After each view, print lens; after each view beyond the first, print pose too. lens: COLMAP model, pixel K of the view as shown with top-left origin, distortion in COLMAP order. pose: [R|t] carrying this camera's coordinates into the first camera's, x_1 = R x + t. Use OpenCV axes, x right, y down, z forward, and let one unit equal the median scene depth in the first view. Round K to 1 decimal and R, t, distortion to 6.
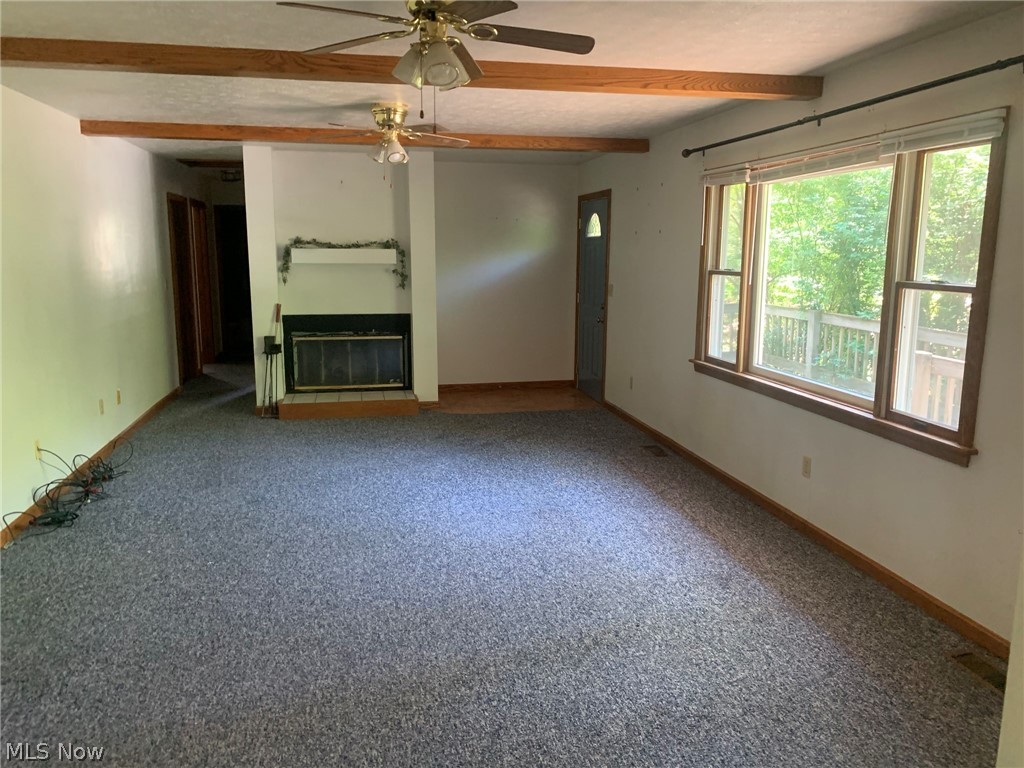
lens RADIAL K [[789.6, 0, 509.8], [0, 789.6, 382.0], [0, 0, 1]] dist [0.059790, -0.058809]
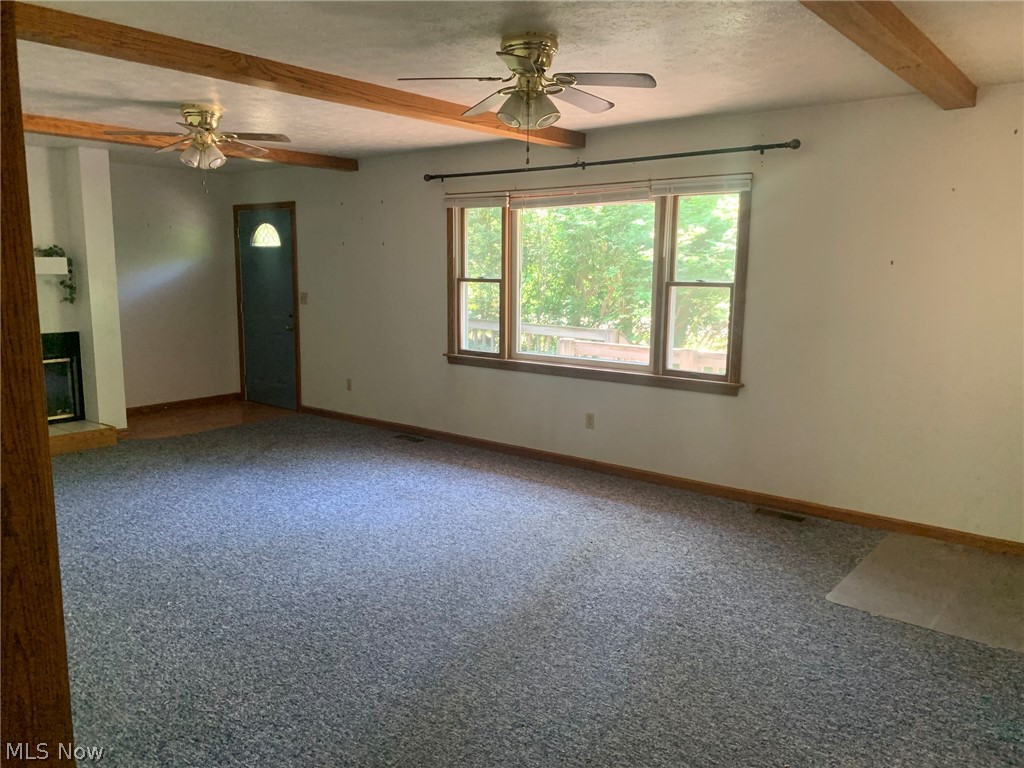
lens RADIAL K [[789.6, 0, 515.7], [0, 789.6, 386.2], [0, 0, 1]] dist [0.059790, -0.058809]
pose [[0.768003, -0.096584, 0.633122, -0.505829], [0.104300, 0.994228, 0.025151, 0.000862], [-0.631897, 0.046718, 0.773643, 0.033685]]
